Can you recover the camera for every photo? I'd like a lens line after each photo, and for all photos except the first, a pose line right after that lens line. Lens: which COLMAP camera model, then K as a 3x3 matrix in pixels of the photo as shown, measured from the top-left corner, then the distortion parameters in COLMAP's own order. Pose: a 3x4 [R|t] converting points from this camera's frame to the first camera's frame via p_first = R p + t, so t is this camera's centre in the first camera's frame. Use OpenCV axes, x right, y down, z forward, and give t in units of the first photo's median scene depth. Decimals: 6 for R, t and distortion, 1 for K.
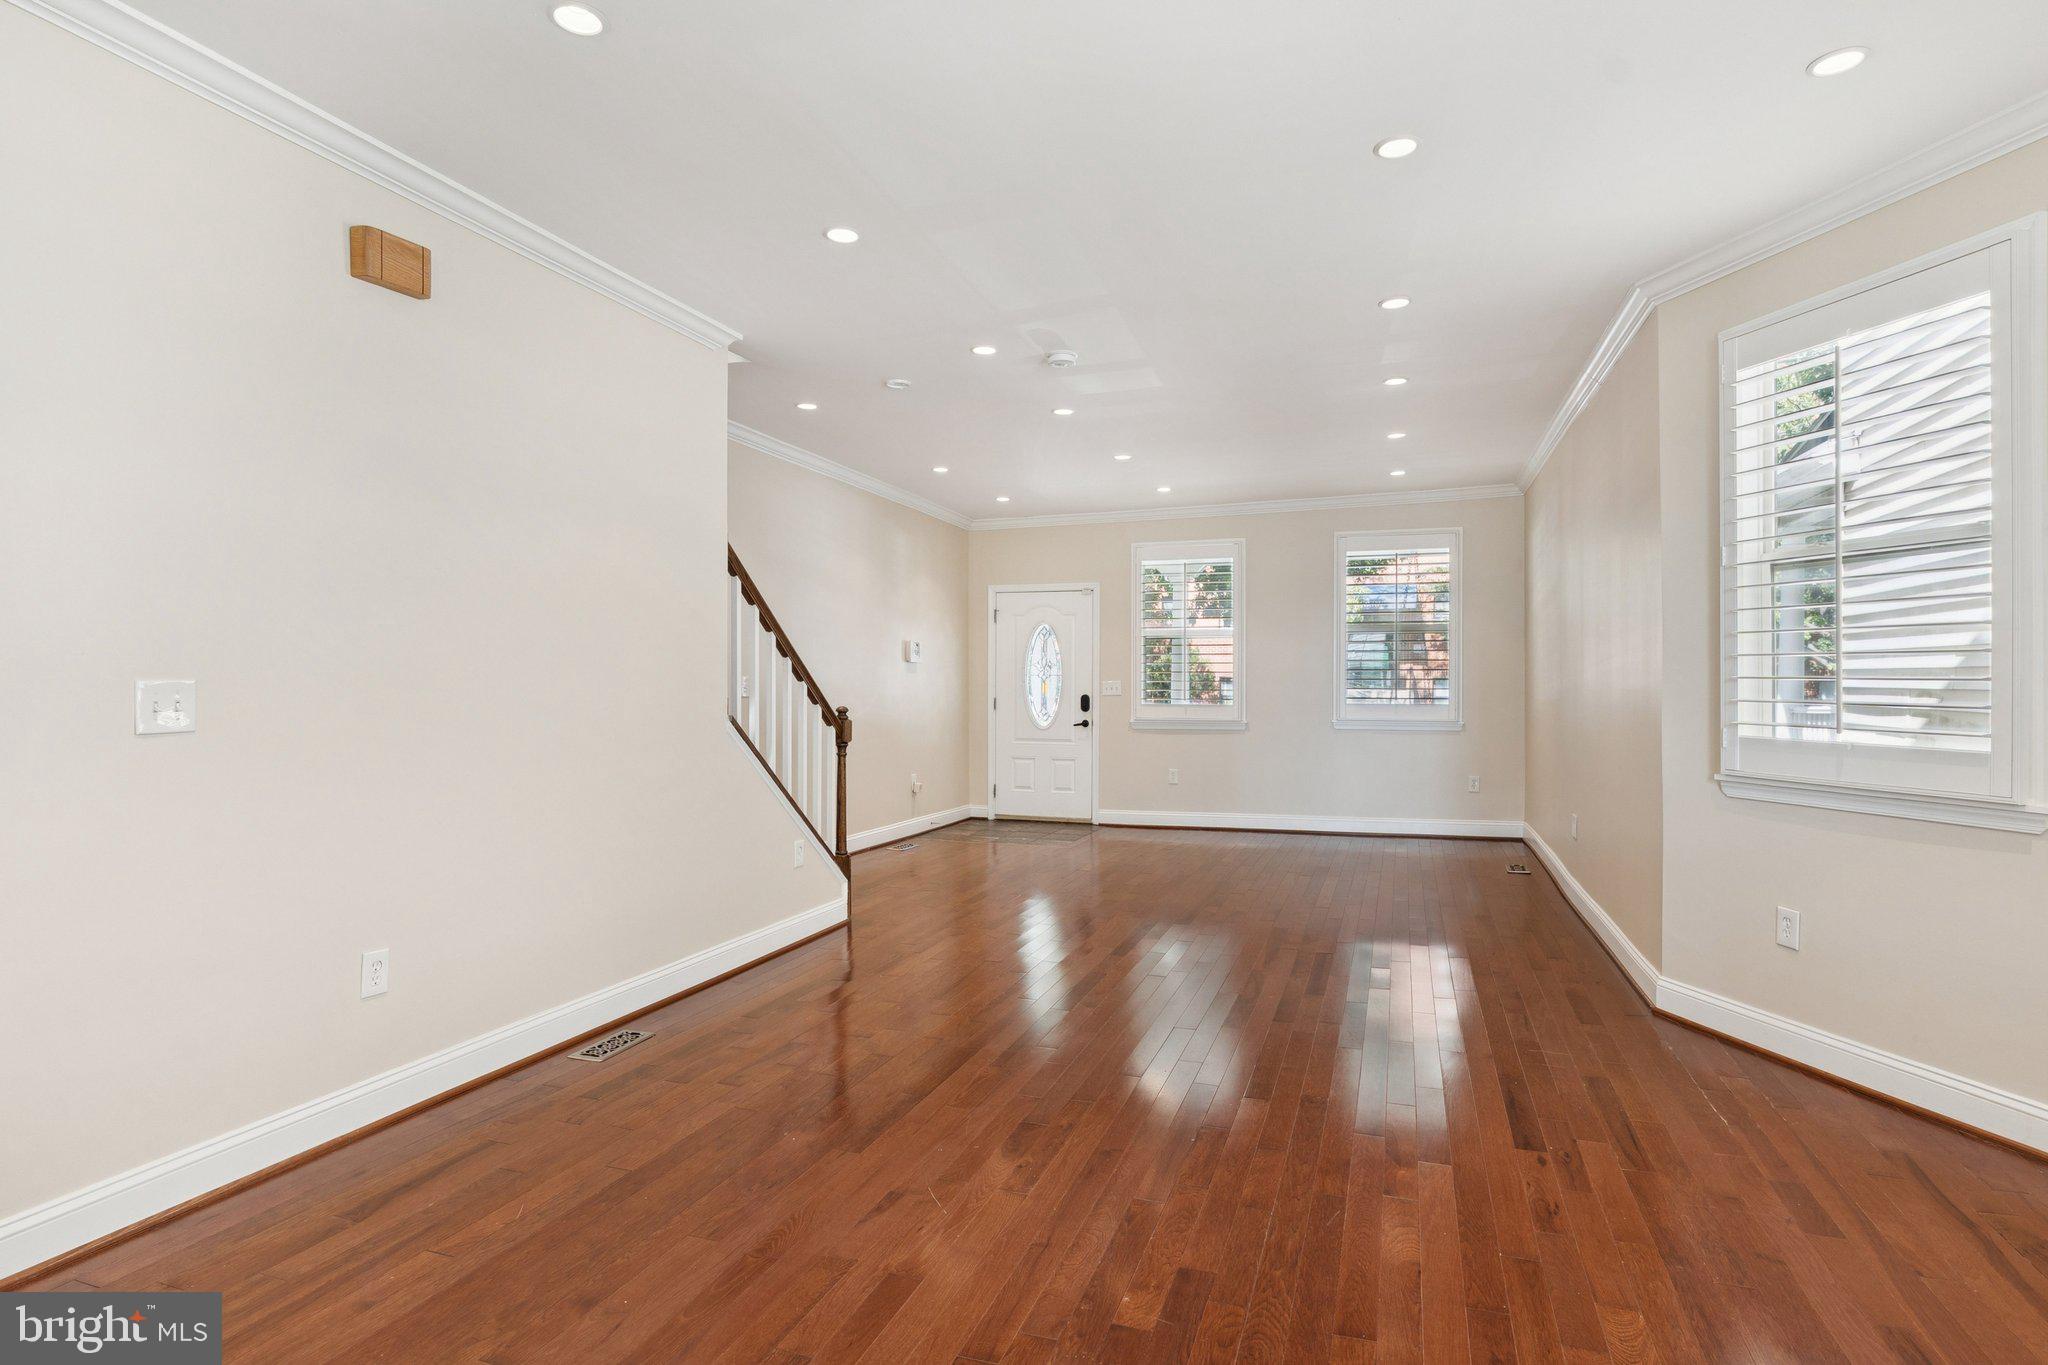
lens RADIAL K [[1079.7, 0, 1034.0], [0, 1079.7, 683.4], [0, 0, 1]] dist [0.004207, 0.000085]
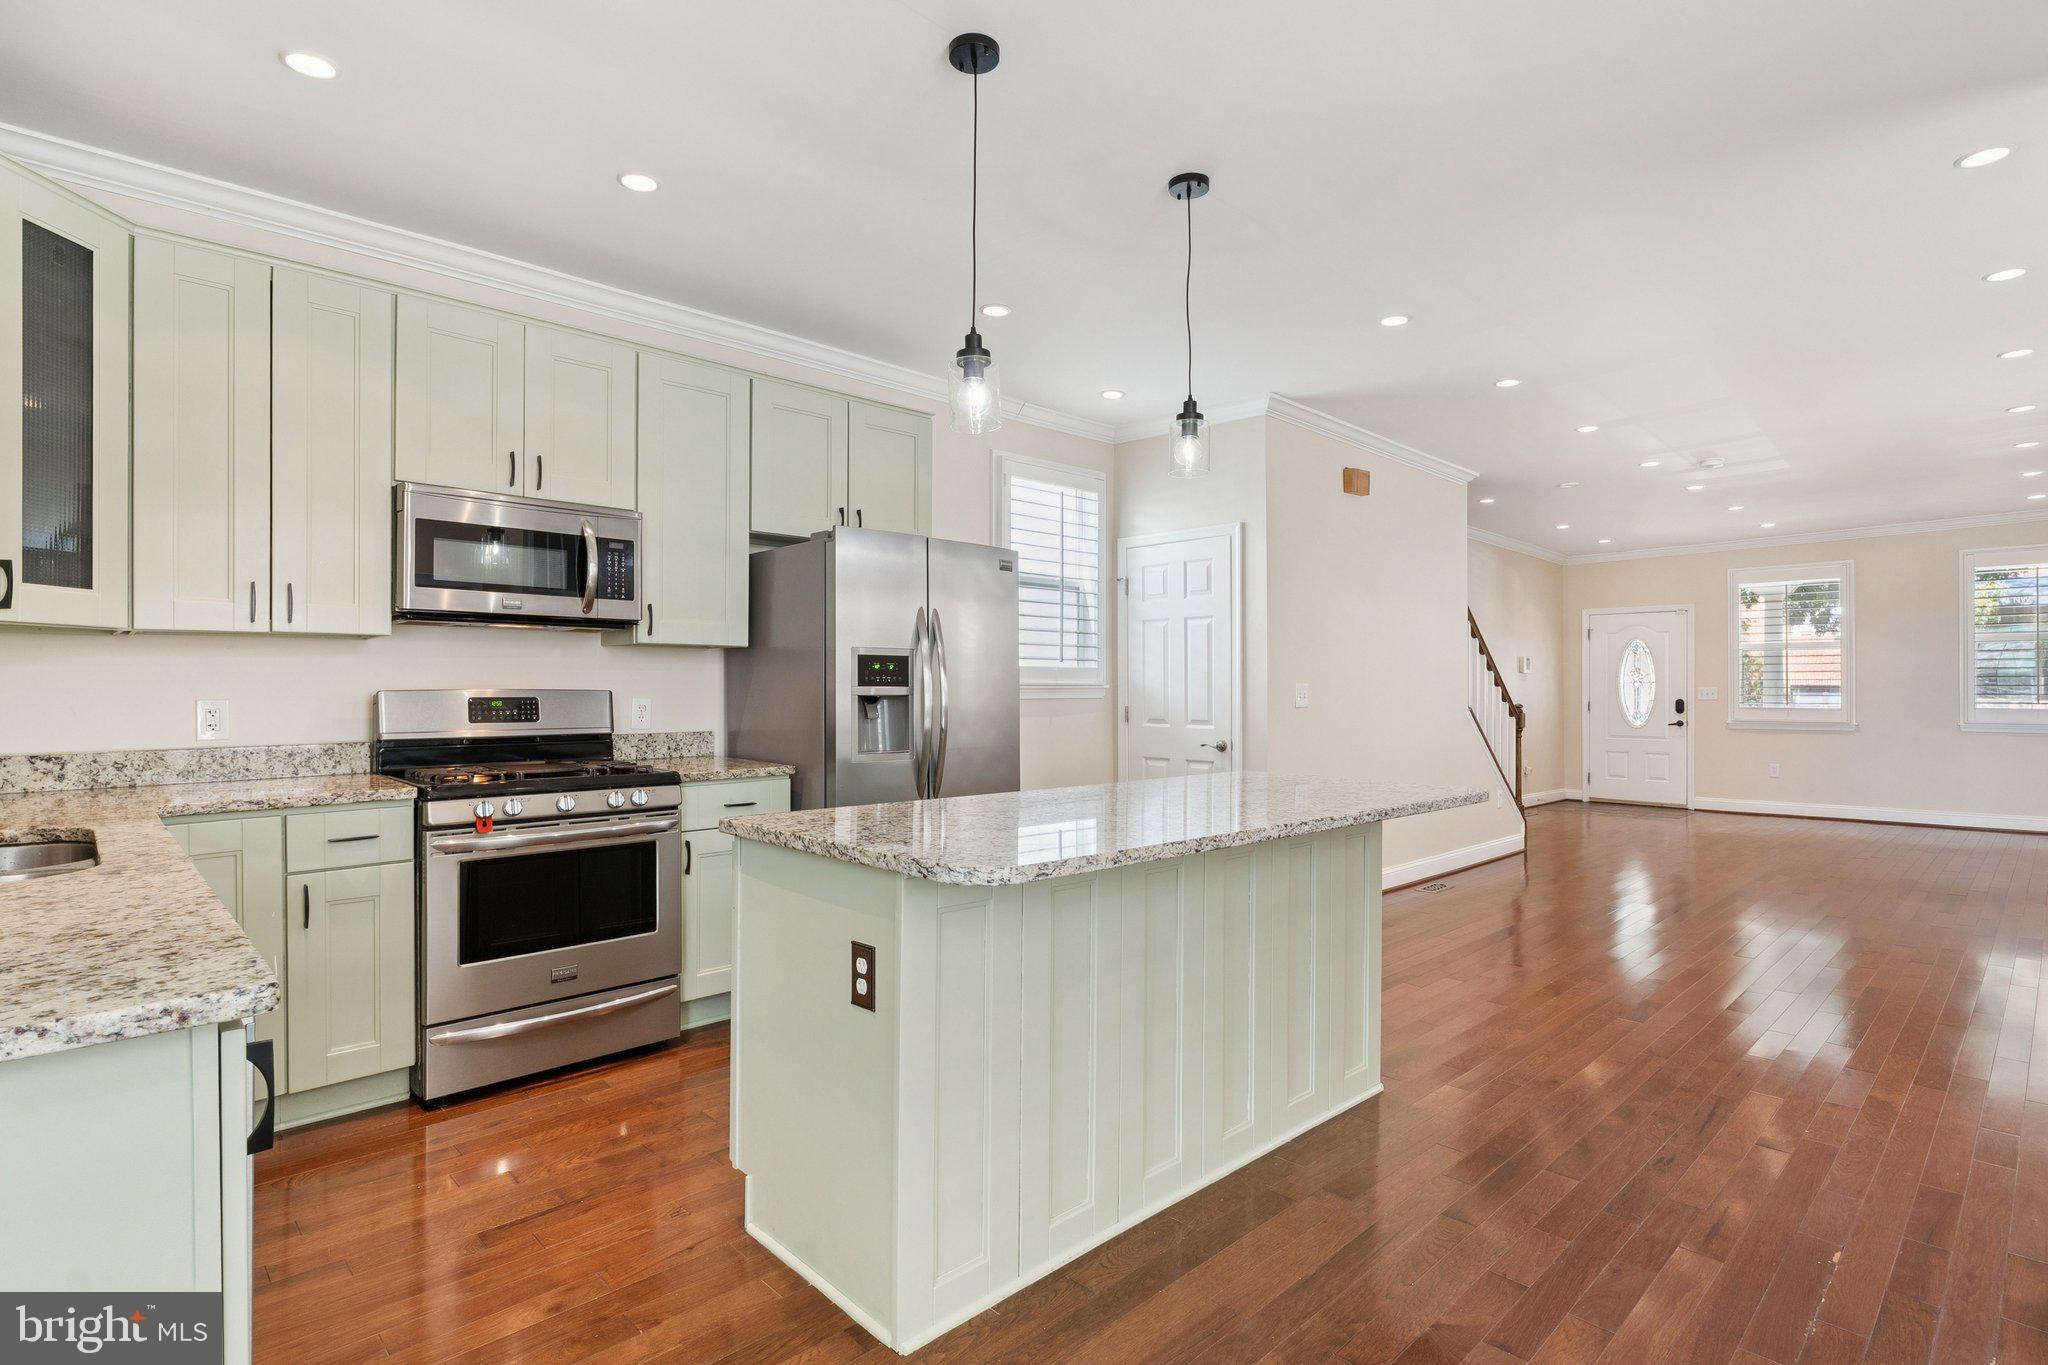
lens RADIAL K [[990.4, 0, 1005.7], [0, 990.4, 689.4], [0, 0, 1]] dist [-0.005044, -0.000804]
pose [[0.880514, -0.000703, -0.474020, -0.095075], [-0.000848, 0.999995, -0.003058, 0.003844], [0.474020, 0.003094, 0.880509, -0.318981]]
